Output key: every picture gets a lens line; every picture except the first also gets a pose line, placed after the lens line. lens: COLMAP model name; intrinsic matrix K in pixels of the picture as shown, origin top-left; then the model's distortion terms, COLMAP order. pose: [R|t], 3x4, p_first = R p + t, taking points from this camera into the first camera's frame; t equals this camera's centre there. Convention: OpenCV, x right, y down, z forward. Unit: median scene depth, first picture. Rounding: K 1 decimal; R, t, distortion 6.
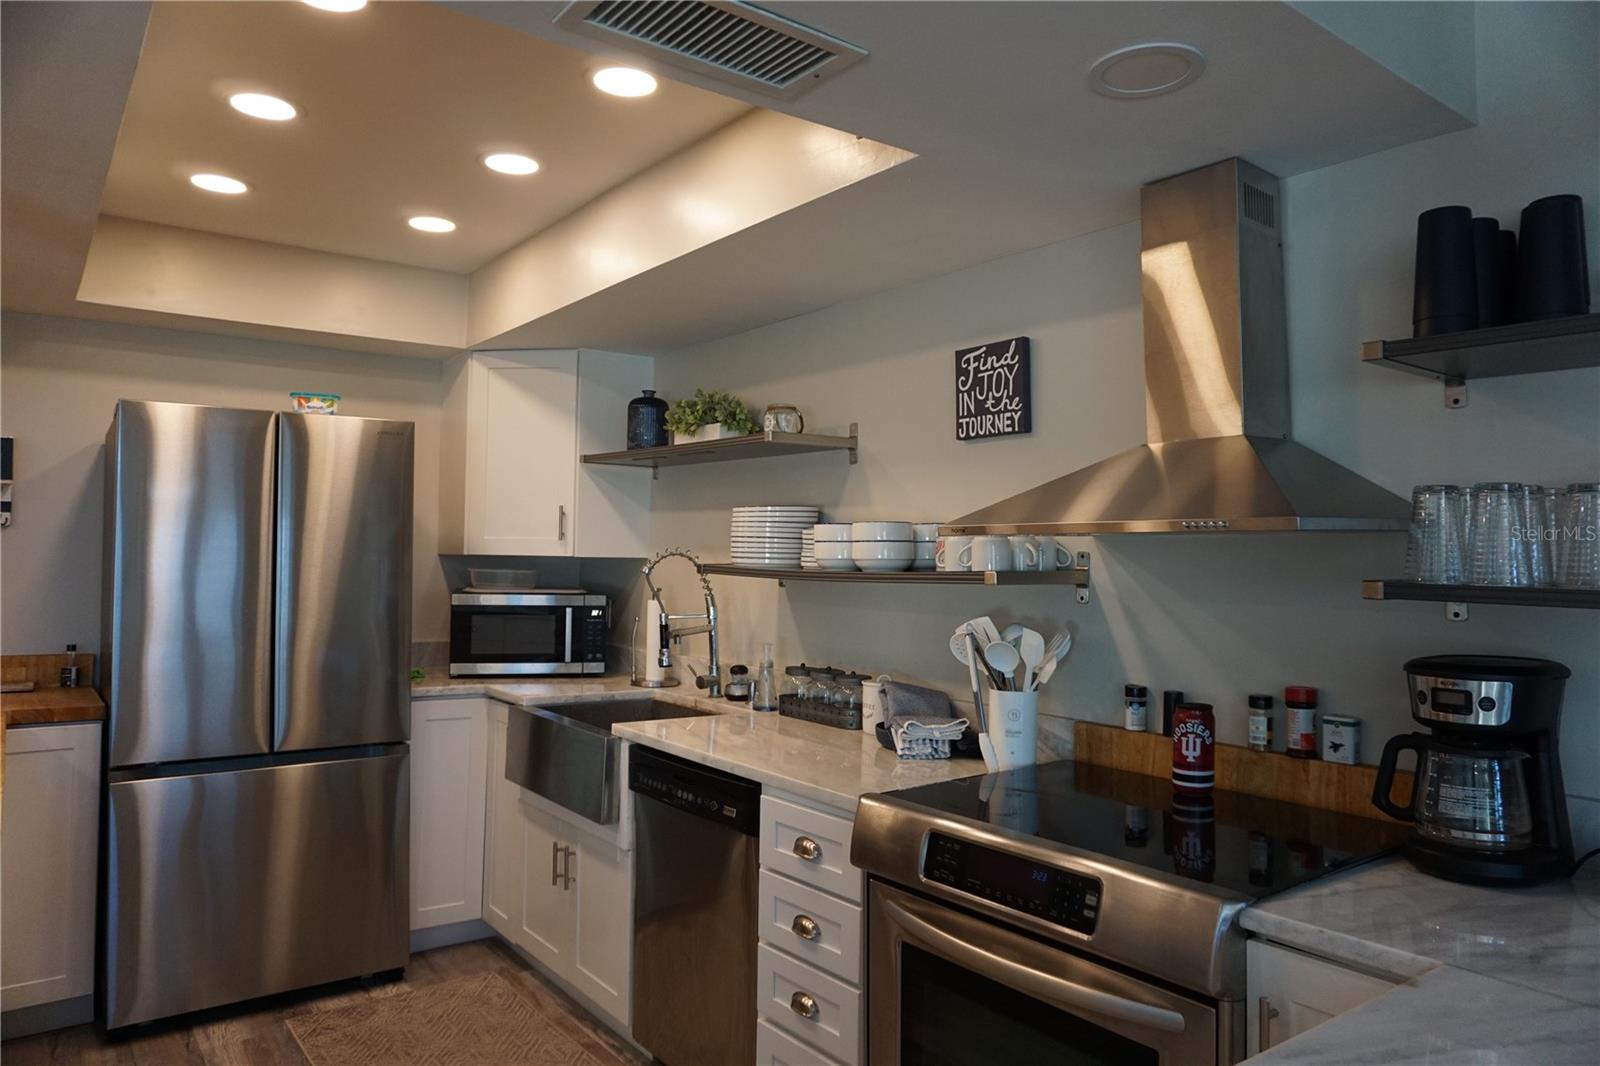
lens RADIAL K [[1068.4, 0, 794.8], [0, 1068.4, 530.6], [0, 0, 1]] dist [-0.052693, 0.038456]
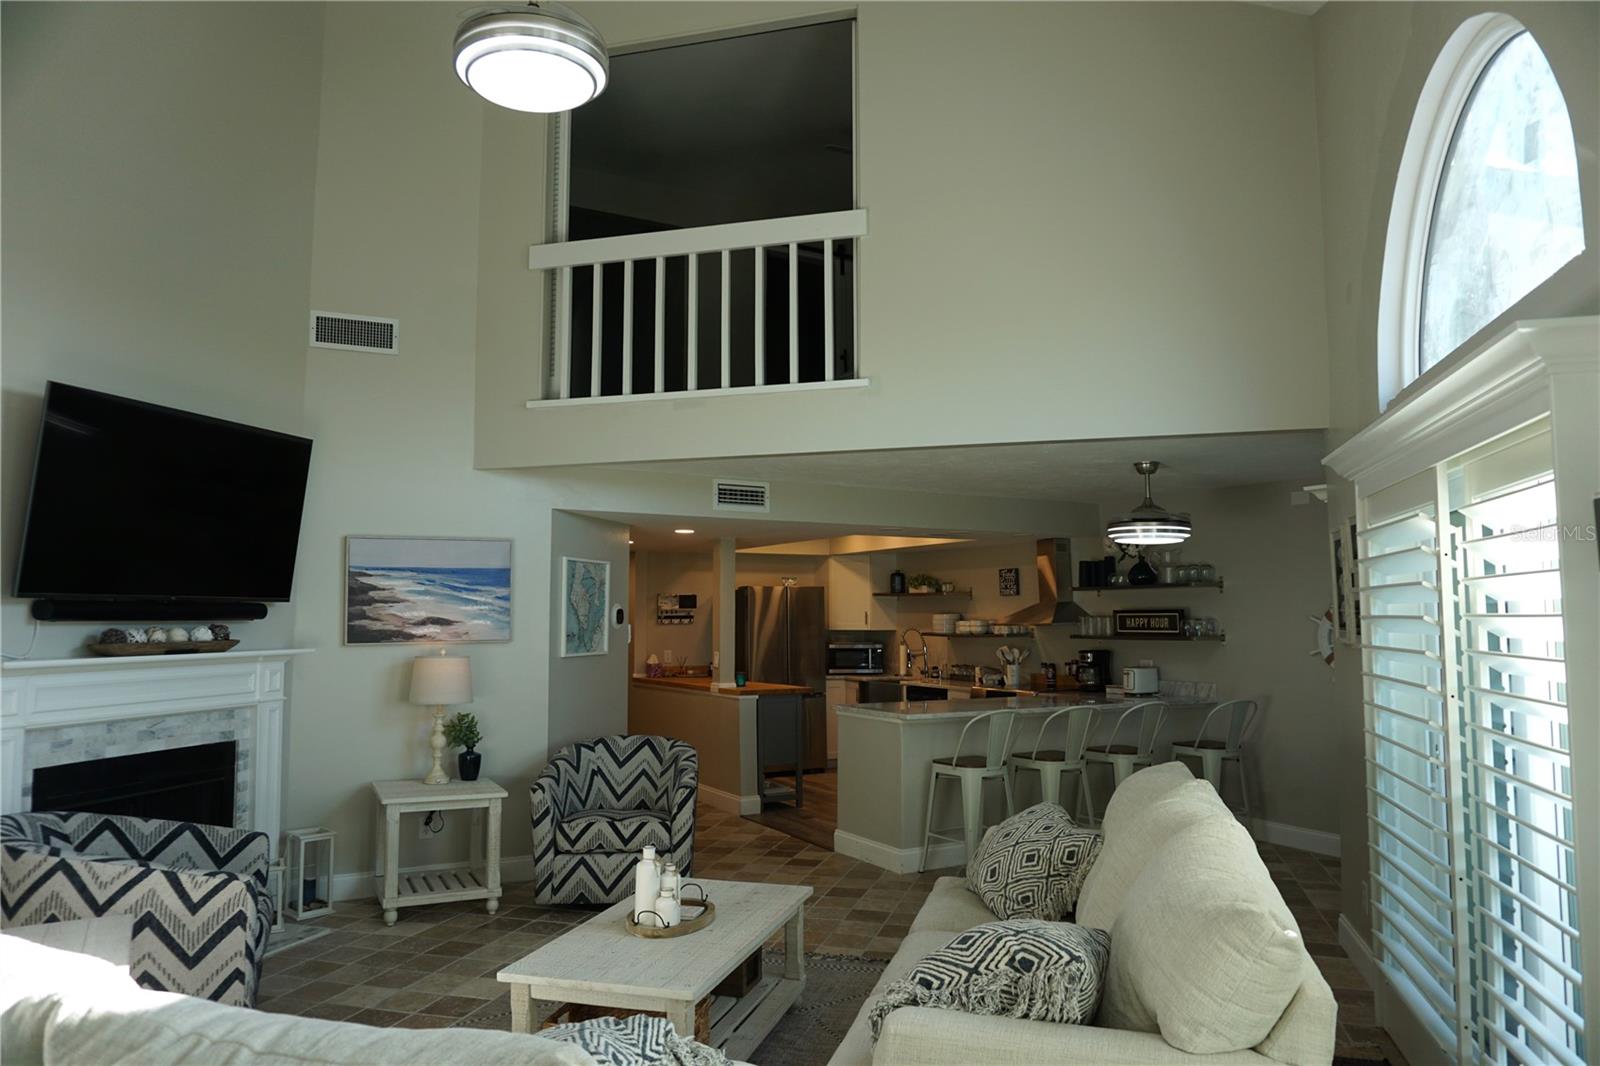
lens RADIAL K [[1062.0, 0, 800.0], [0, 1062.0, 533.0], [0, 0, 1]] dist [-0.051230, 0.040693]
pose [[0.991854, -0.025535, -0.124794, -0.051488], [0.018252, 0.998082, -0.059157, -0.085947], [0.126065, 0.056397, 0.990418, -2.223512]]
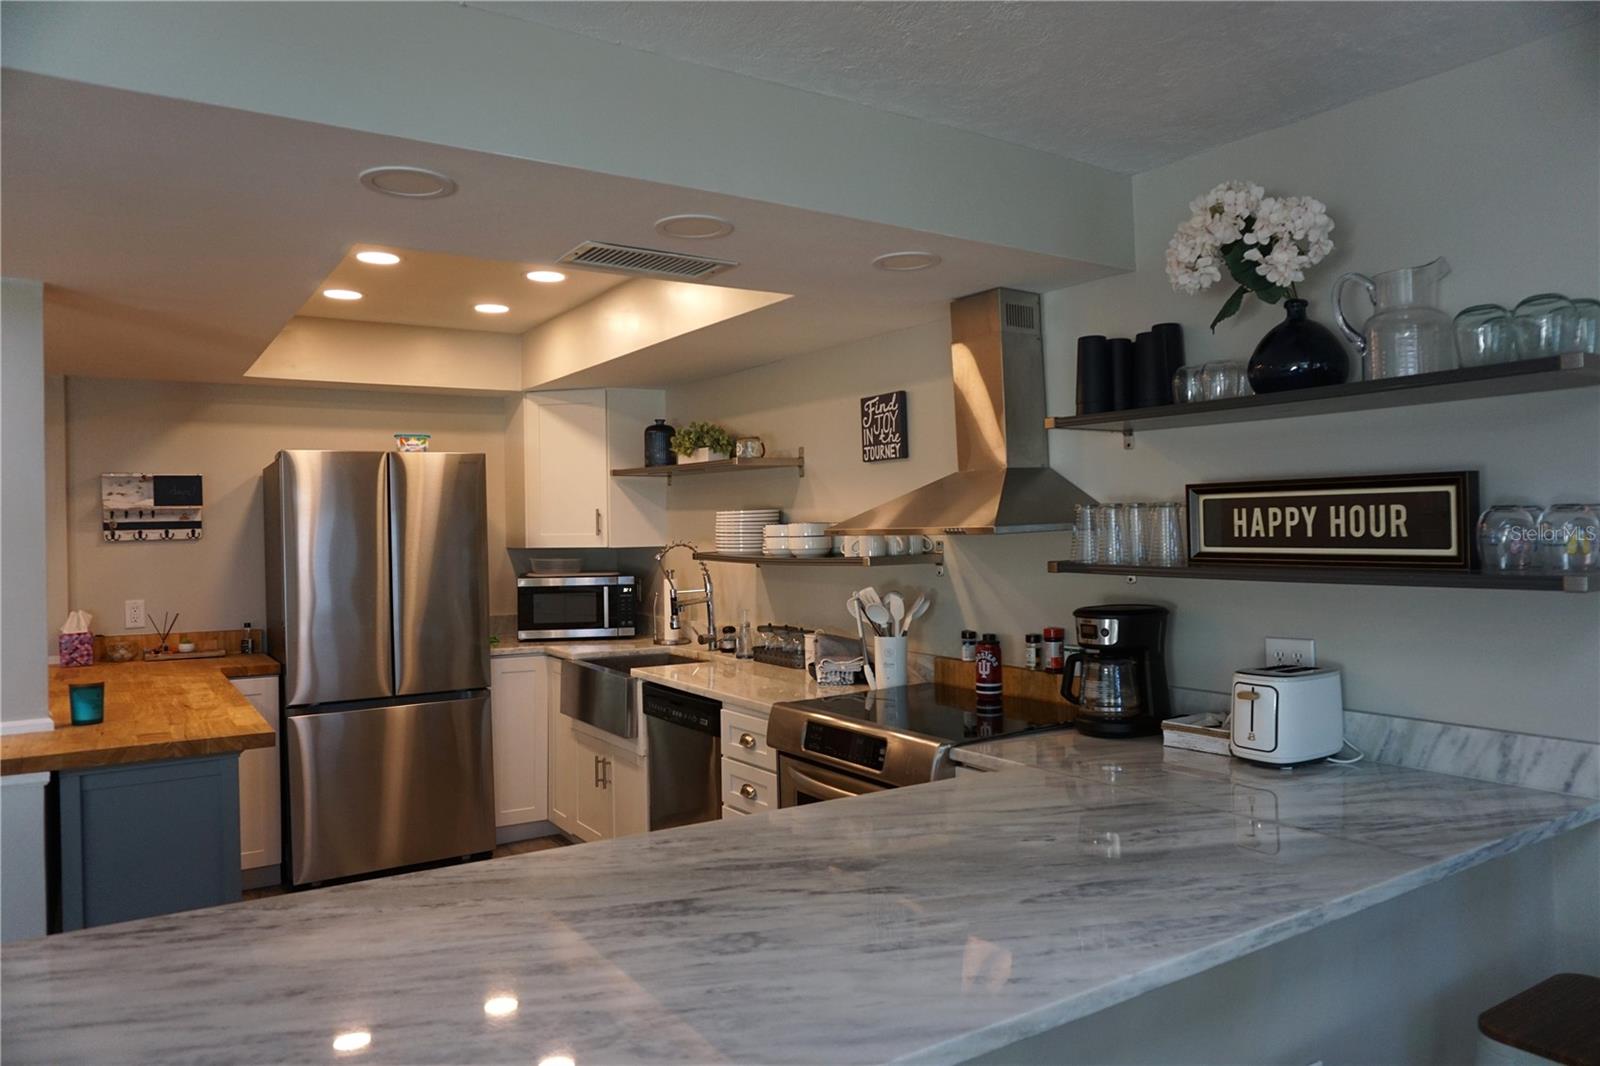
lens RADIAL K [[1062.0, 0, 800.0], [0, 1062.0, 533.0], [0, 0, 1]] dist [-0.051230, 0.040693]
pose [[0.998044, -0.028167, -0.055814, 0.128940], [0.029803, 0.999144, 0.028690, -0.030374], [0.054958, -0.030297, 0.998029, -0.366672]]
